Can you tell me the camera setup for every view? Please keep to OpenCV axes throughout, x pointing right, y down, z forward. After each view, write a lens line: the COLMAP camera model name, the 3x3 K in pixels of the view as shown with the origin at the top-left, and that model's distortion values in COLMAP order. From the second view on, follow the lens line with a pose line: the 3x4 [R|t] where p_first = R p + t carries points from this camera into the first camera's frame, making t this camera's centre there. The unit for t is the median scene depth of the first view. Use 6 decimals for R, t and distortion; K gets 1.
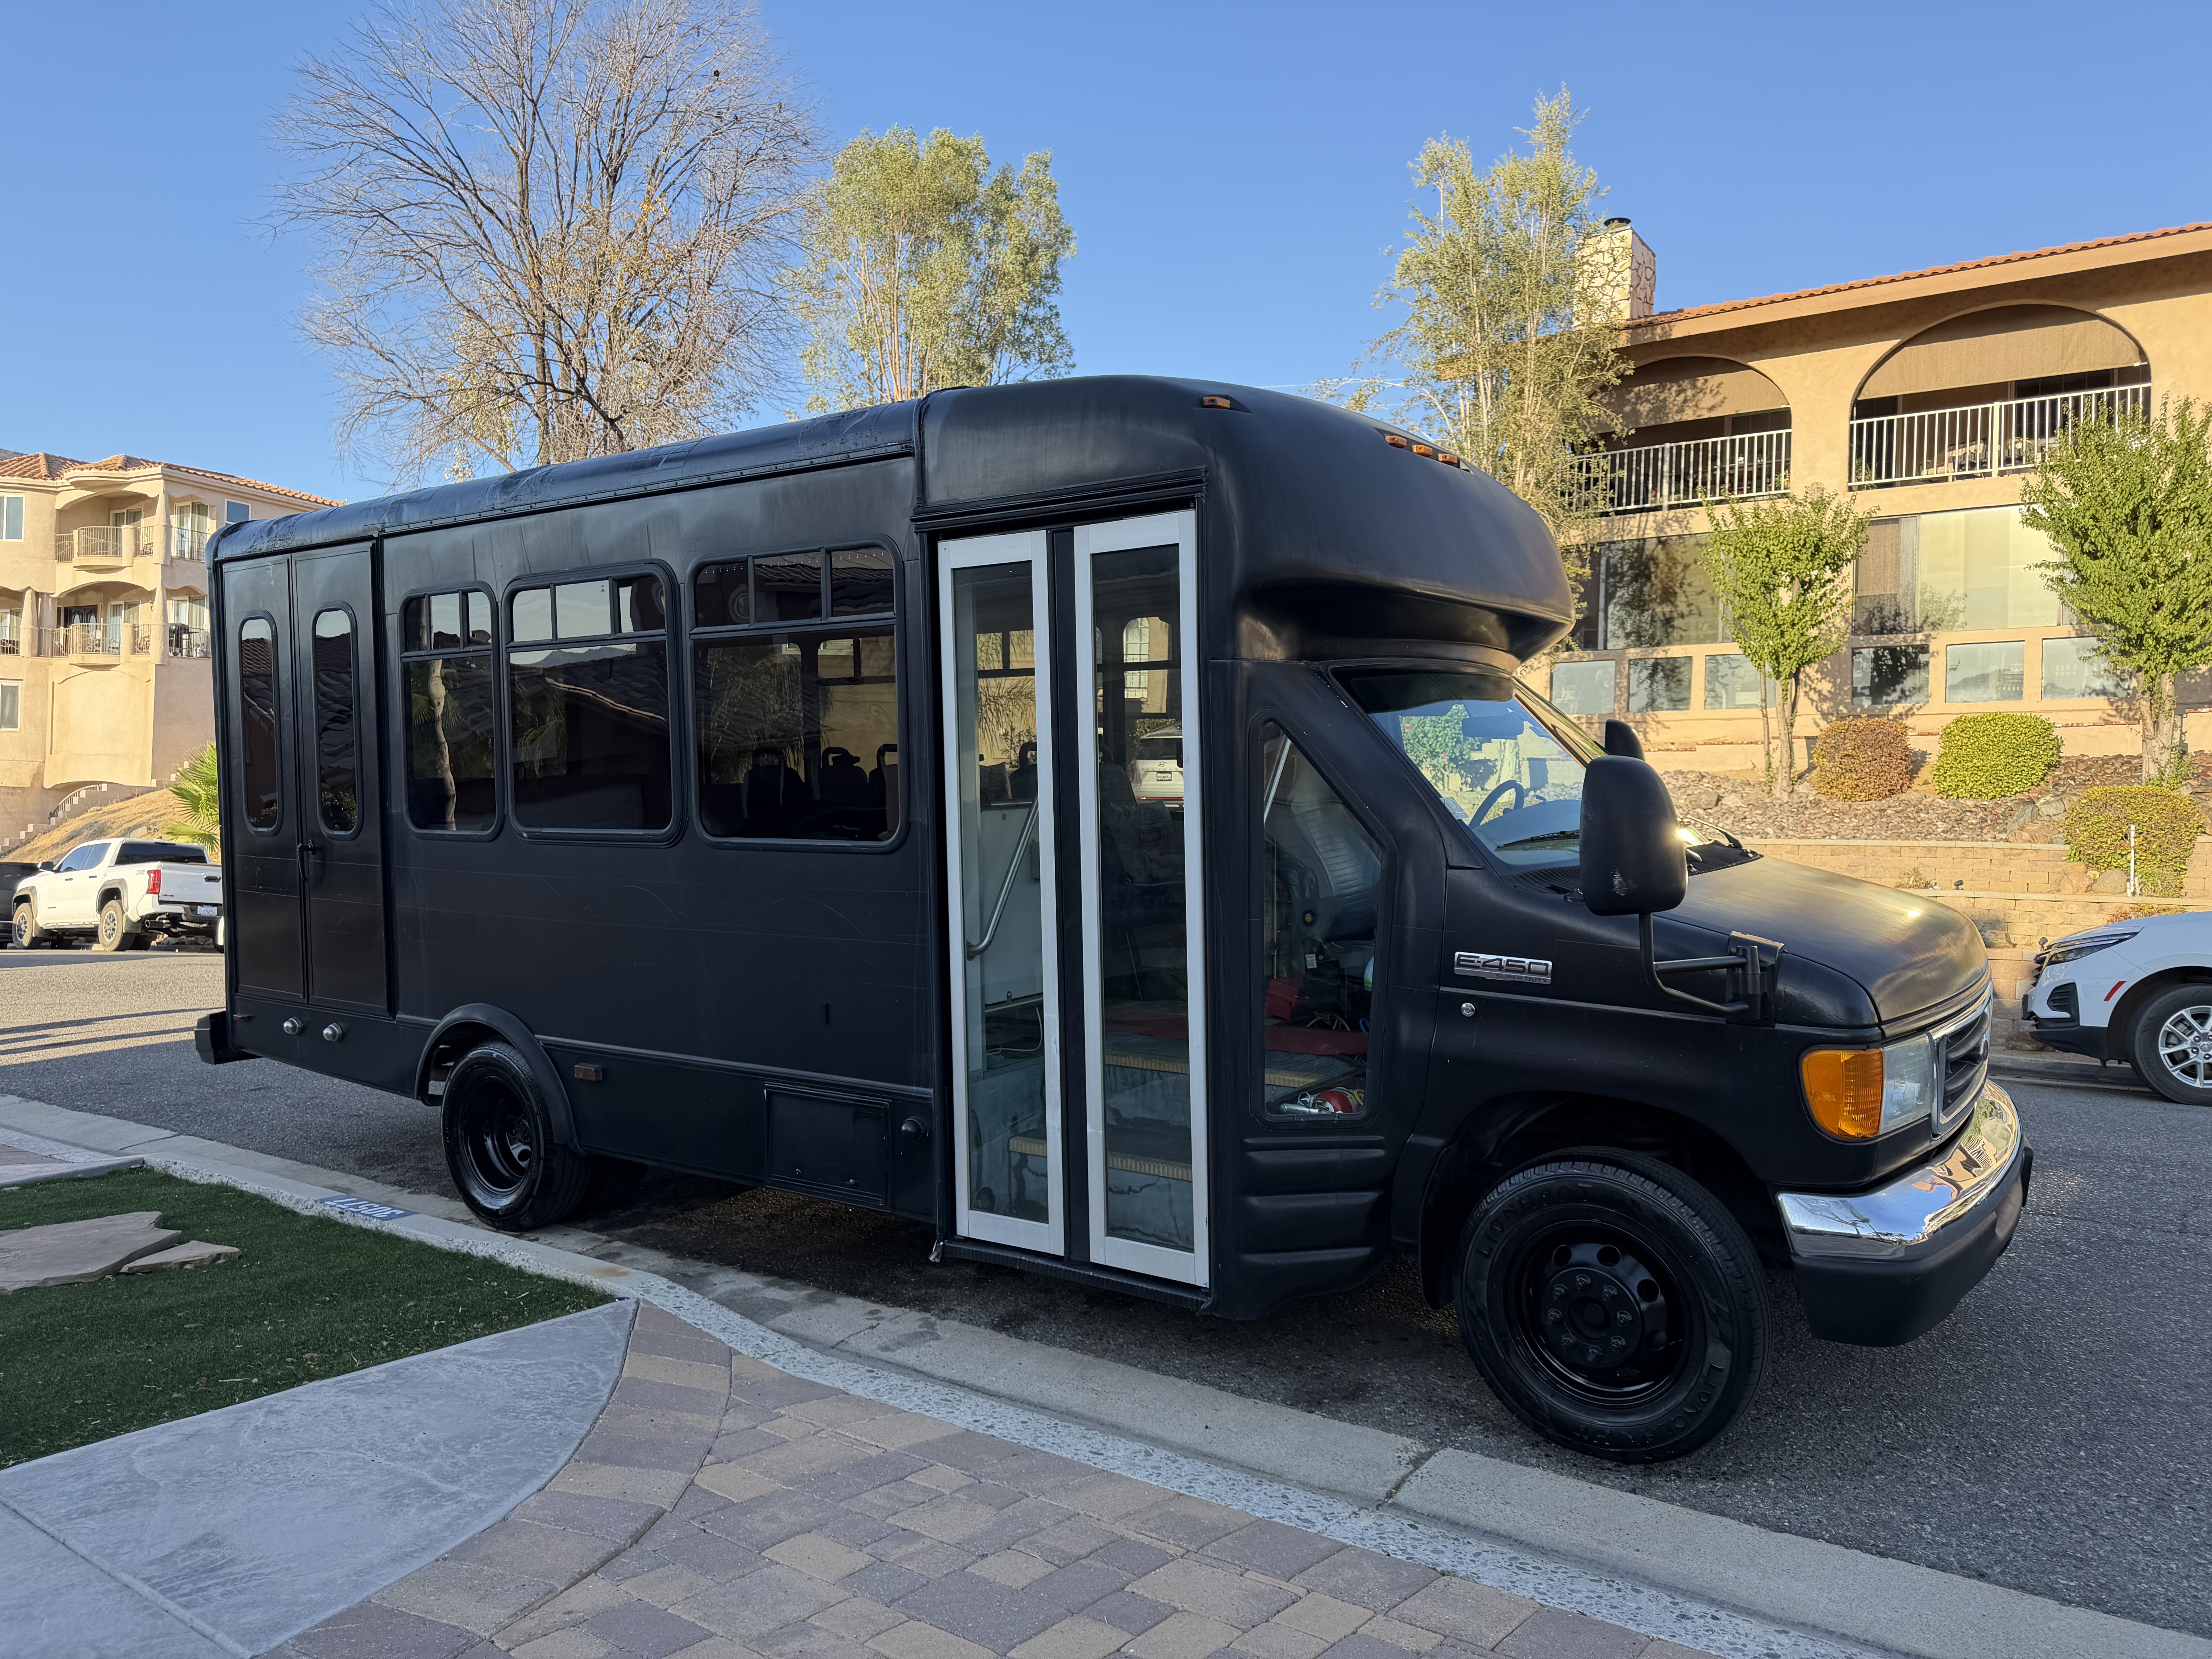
lens RADIAL K [[1575.0, 0, 1106.0], [0, 1575.0, 829.5], [0, 0, 1]] dist [0.026088, -0.027506]
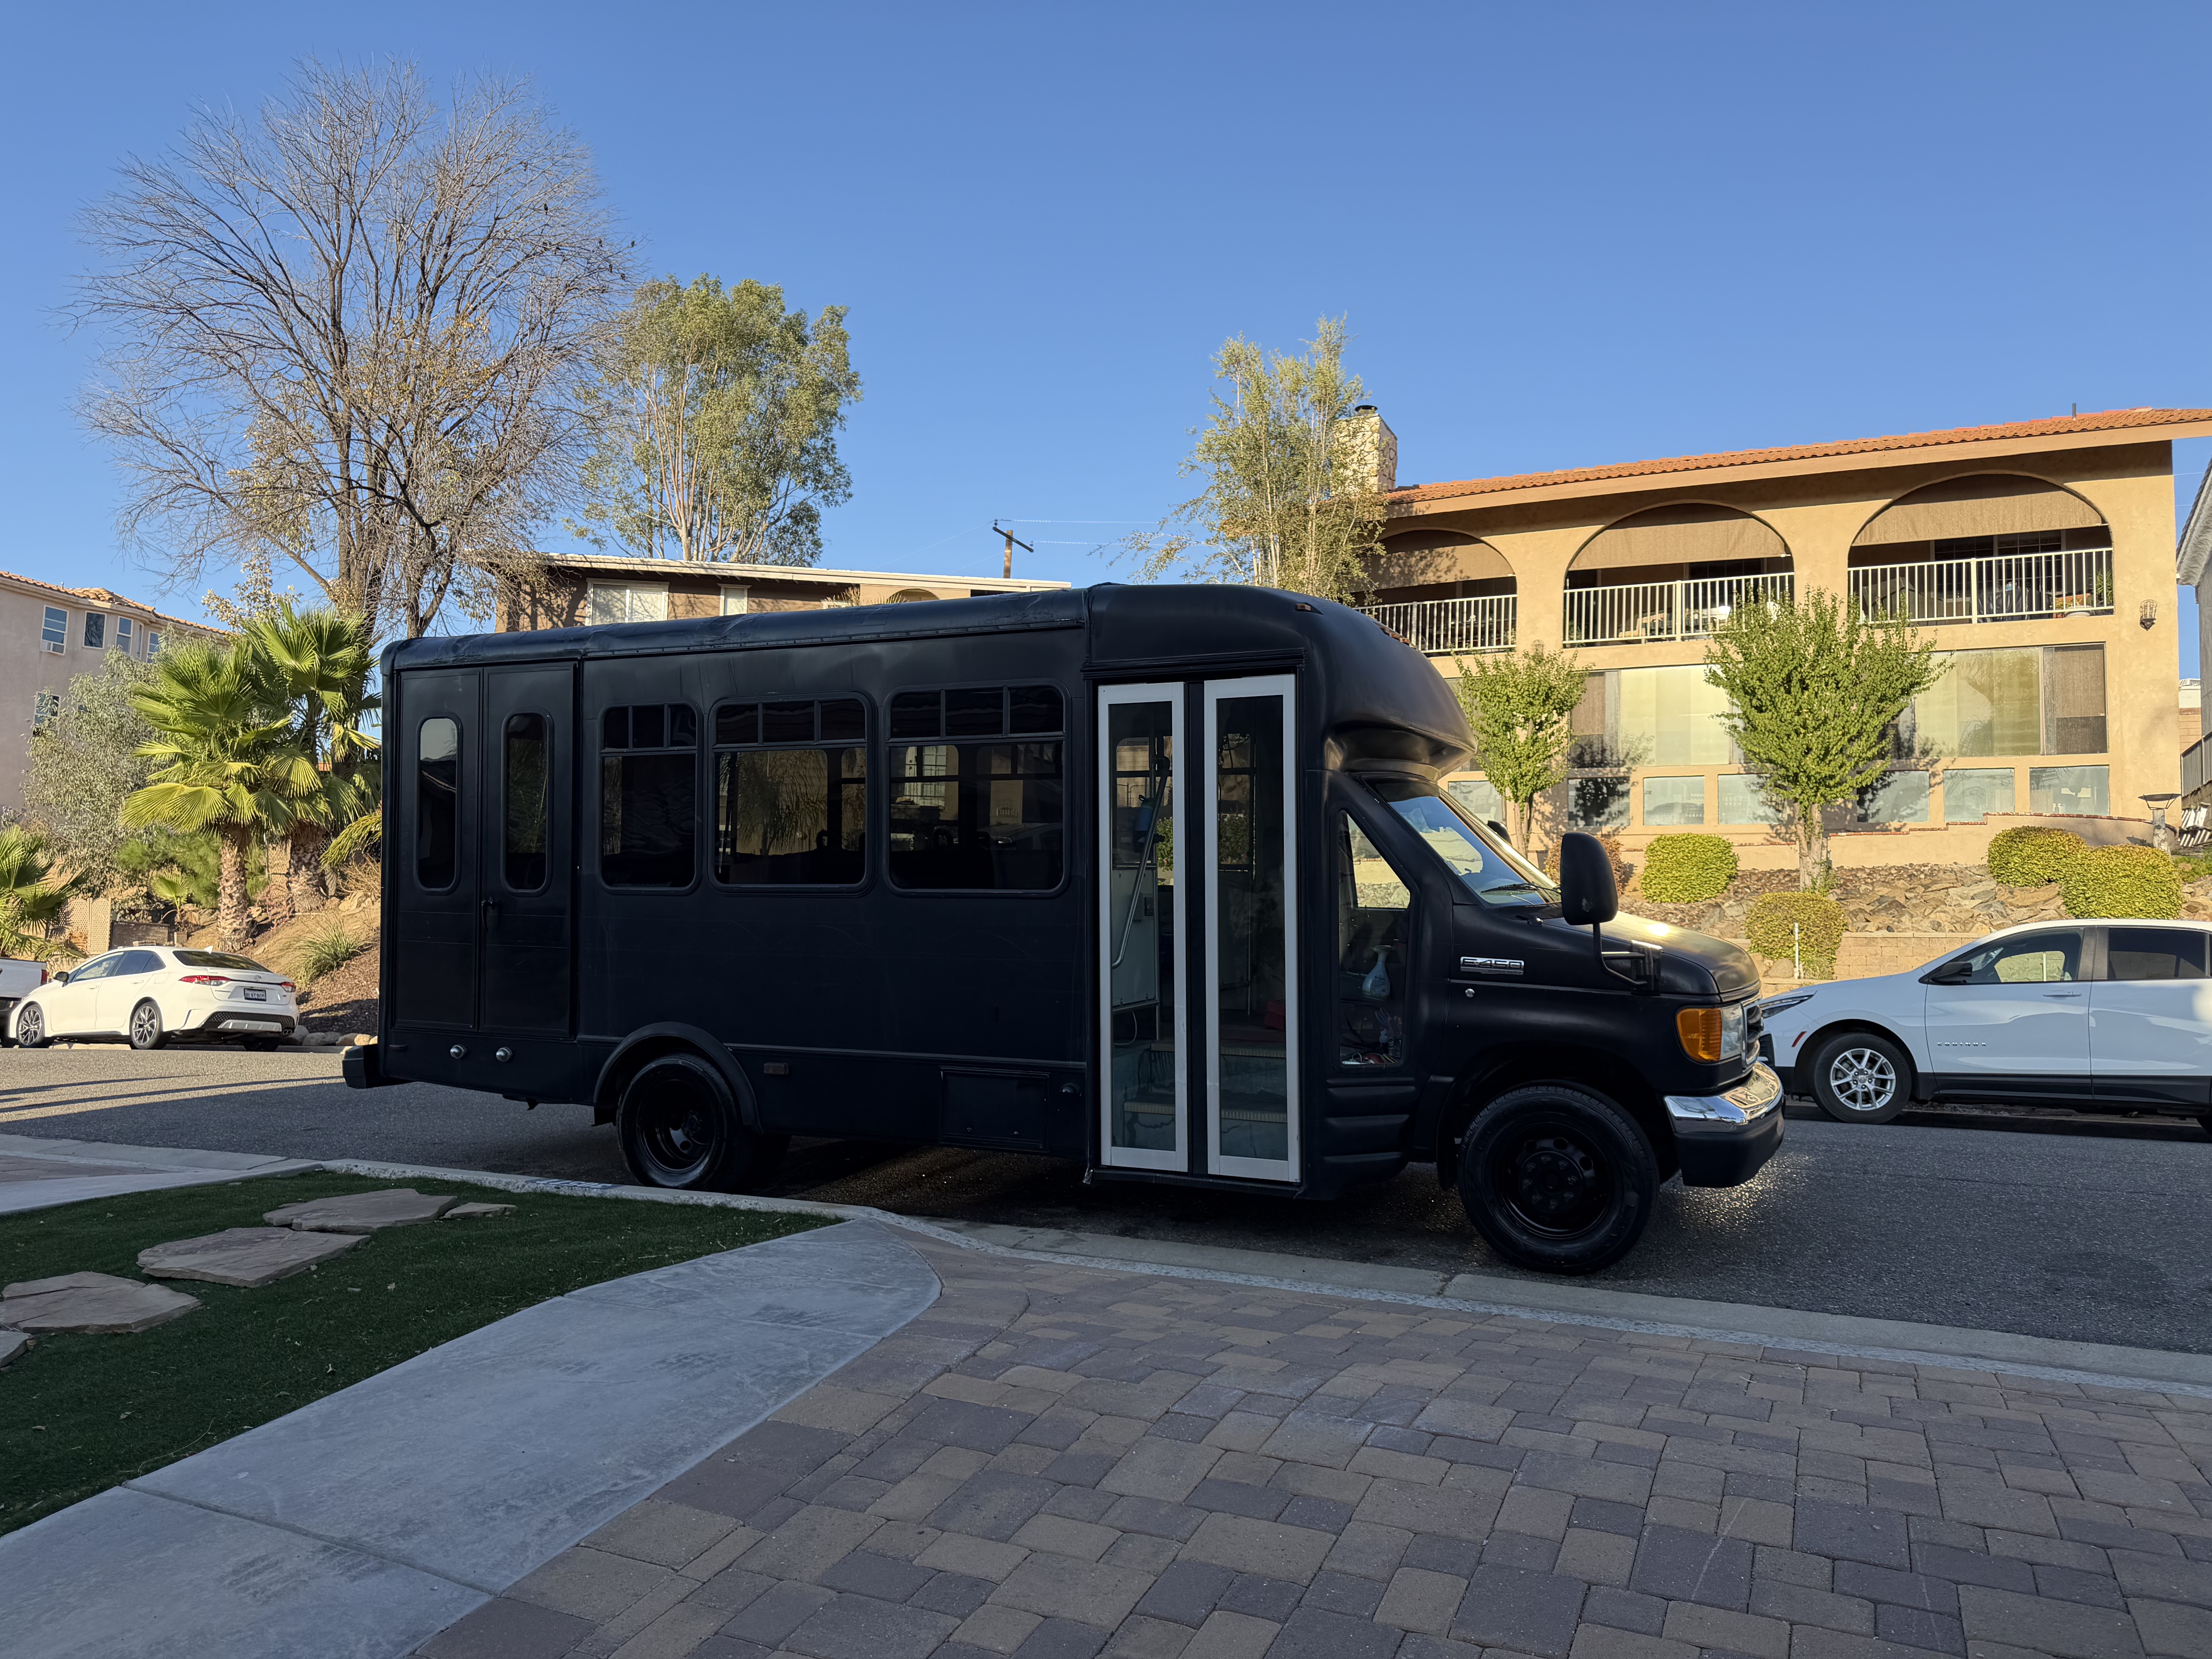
lens RADIAL K [[1556.1, 0, 1106.0], [0, 1556.1, 829.5], [0, 0, 1]] dist [0.087203, -0.180776]
pose [[0.984327, 0.019085, 0.175320, -0.109057], [-0.006134, 0.997231, -0.074115, 0.018430], [-0.176249, 0.071878, 0.981718, -0.131129]]
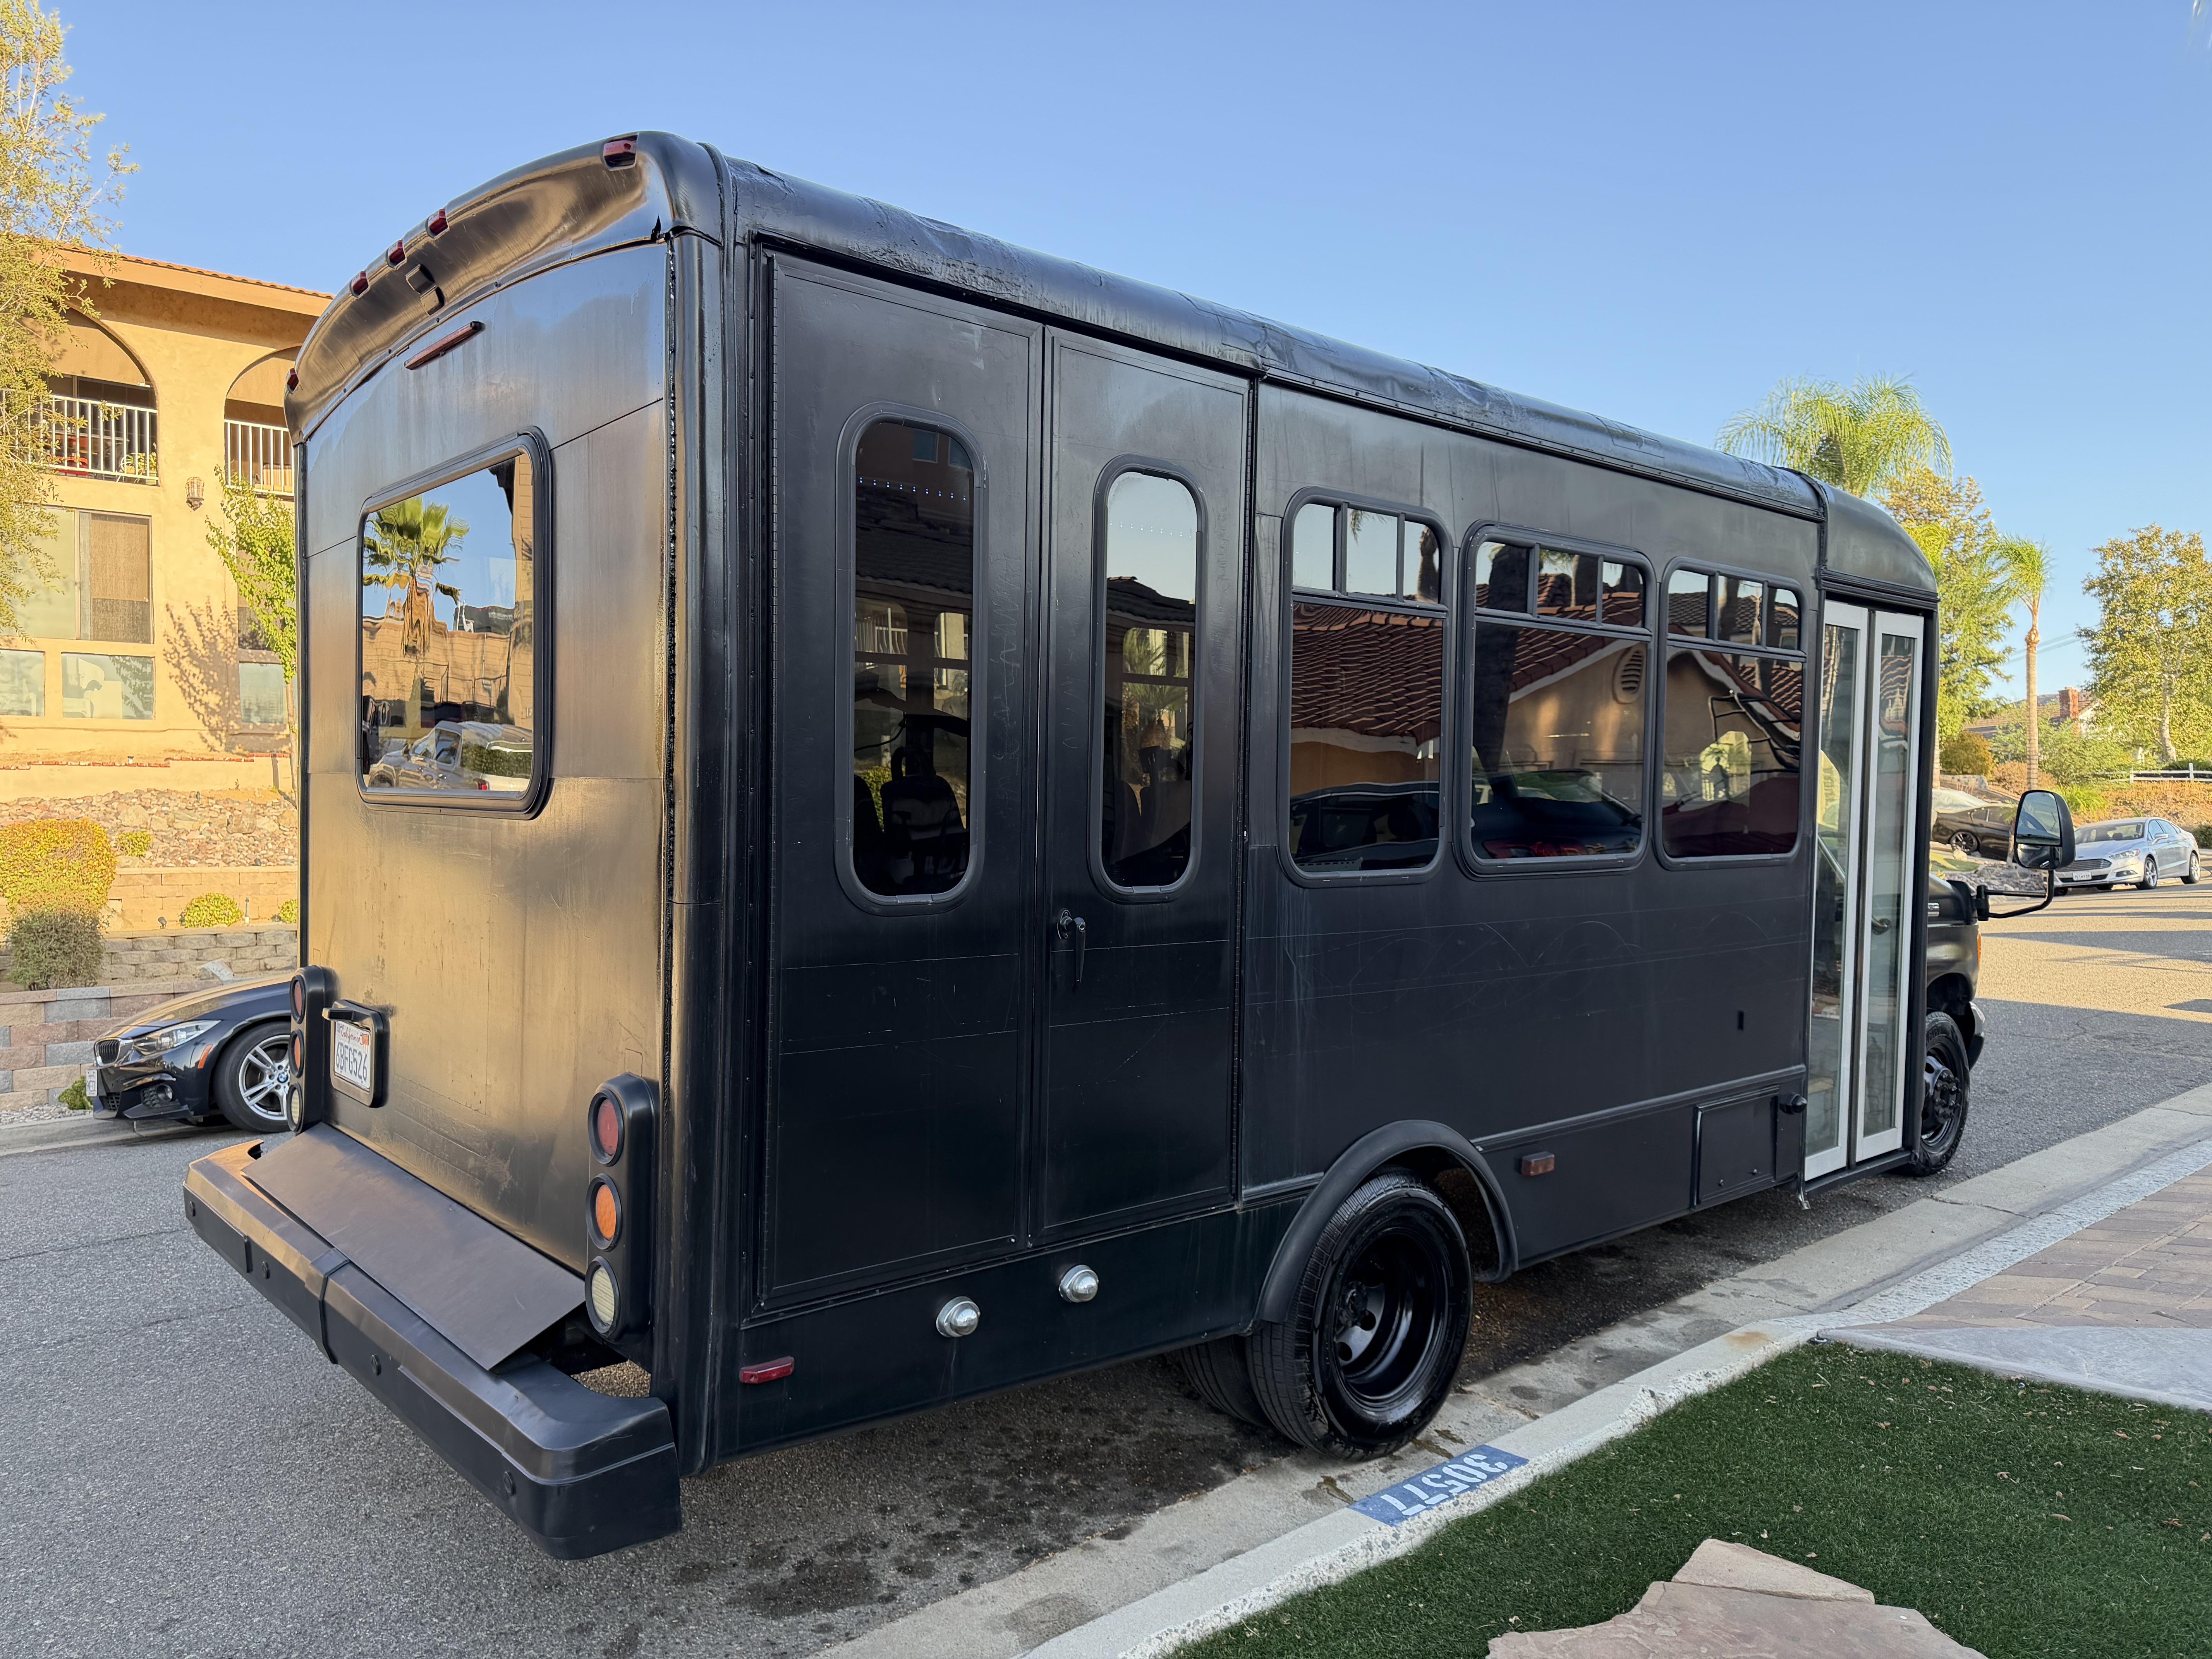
lens RADIAL K [[1590.6, 0, 1103.8], [0, 1590.6, 826.8], [0, 0, 1]] dist [-0.000970, -0.064549]
pose [[0.265669, -0.019333, 0.963870, -0.426367], [0.034821, 0.999339, 0.010447, -0.010903], [-0.963435, 0.030787, 0.266167, 0.370386]]
